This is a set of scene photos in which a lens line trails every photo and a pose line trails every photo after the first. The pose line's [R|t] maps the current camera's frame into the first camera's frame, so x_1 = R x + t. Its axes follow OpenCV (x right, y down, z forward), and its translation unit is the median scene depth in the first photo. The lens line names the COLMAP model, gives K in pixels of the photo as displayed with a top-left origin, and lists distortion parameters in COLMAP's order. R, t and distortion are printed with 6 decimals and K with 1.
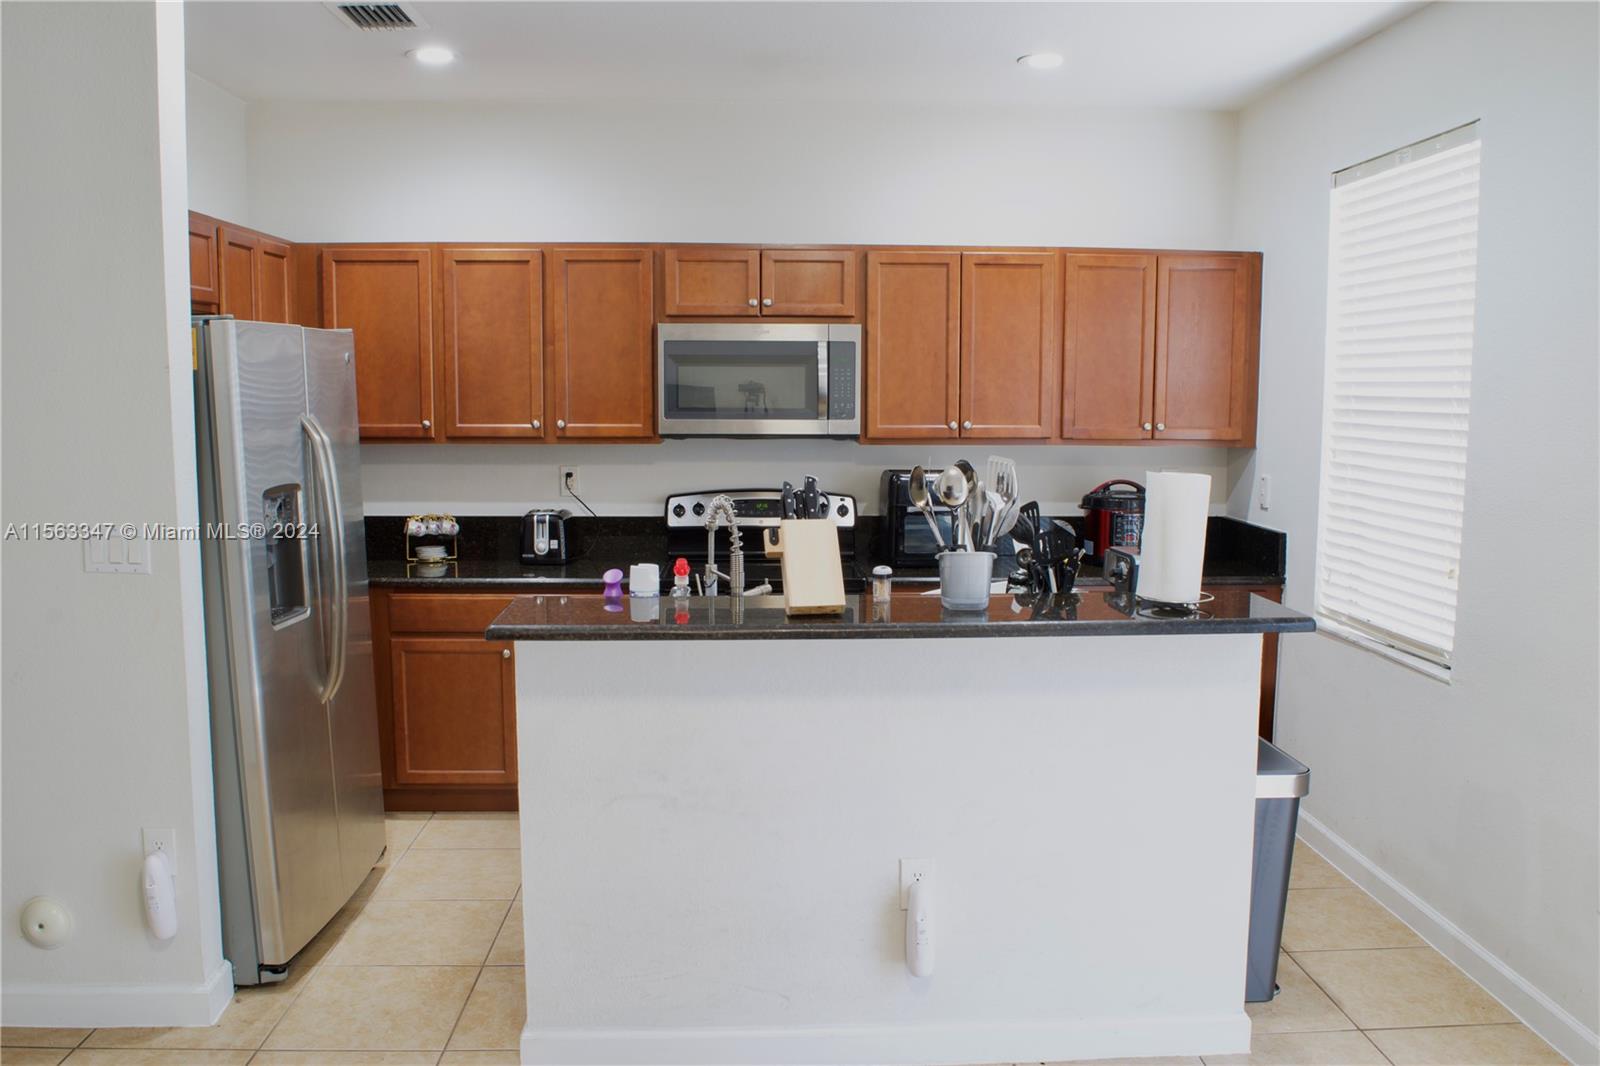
lens RADIAL K [[1277.0, 0, 800.0], [0, 1277.0, 533.0], [0, 0, 1]] dist [-0.085029, 0.014931]
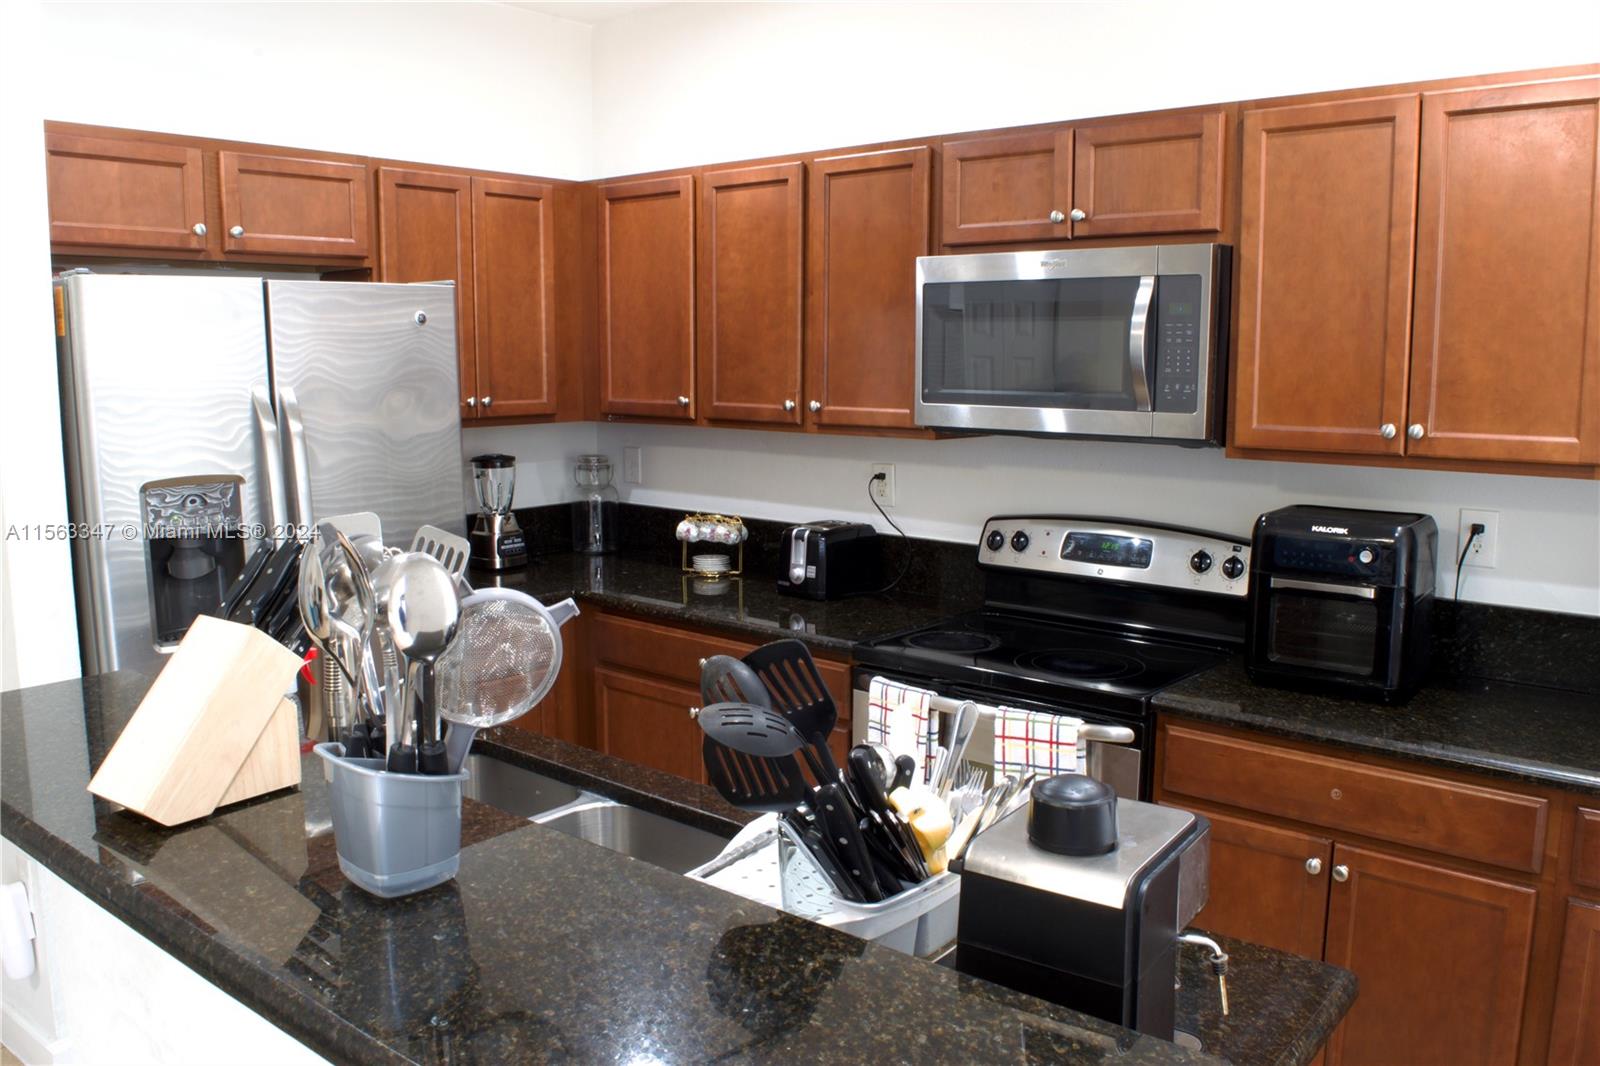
lens RADIAL K [[1277.0, 0, 800.0], [0, 1277.0, 533.0], [0, 0, 1]] dist [-0.085029, 0.014931]
pose [[0.737401, 0.093392, -0.668967, 0.292543], [-0.076872, 0.995564, 0.054252, -0.052832], [0.671067, 0.011419, 0.741309, 0.464511]]
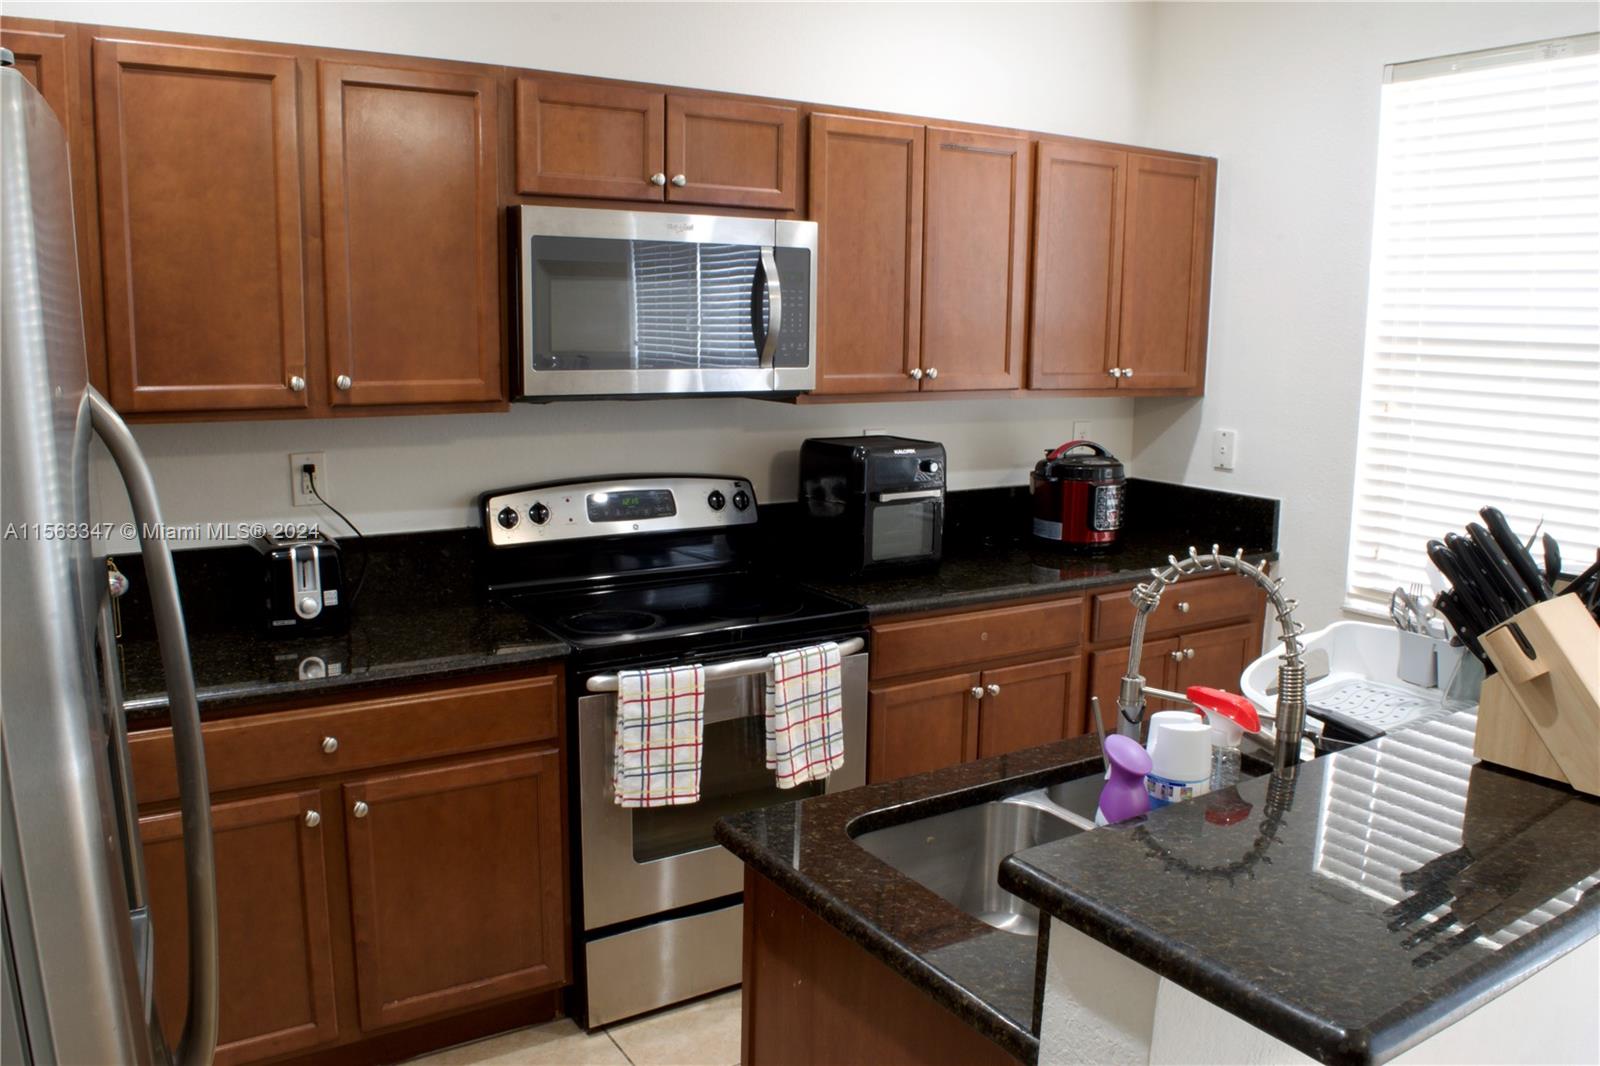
lens RADIAL K [[1244.2, 0, 800.0], [0, 1244.2, 533.0], [0, 0, 1]] dist [-0.079603, 0.002757]
pose [[0.864902, -0.076227, 0.496119, -0.286463], [0.044713, 0.996172, 0.075109, -0.051755], [-0.499945, -0.042779, 0.865000, 0.437974]]
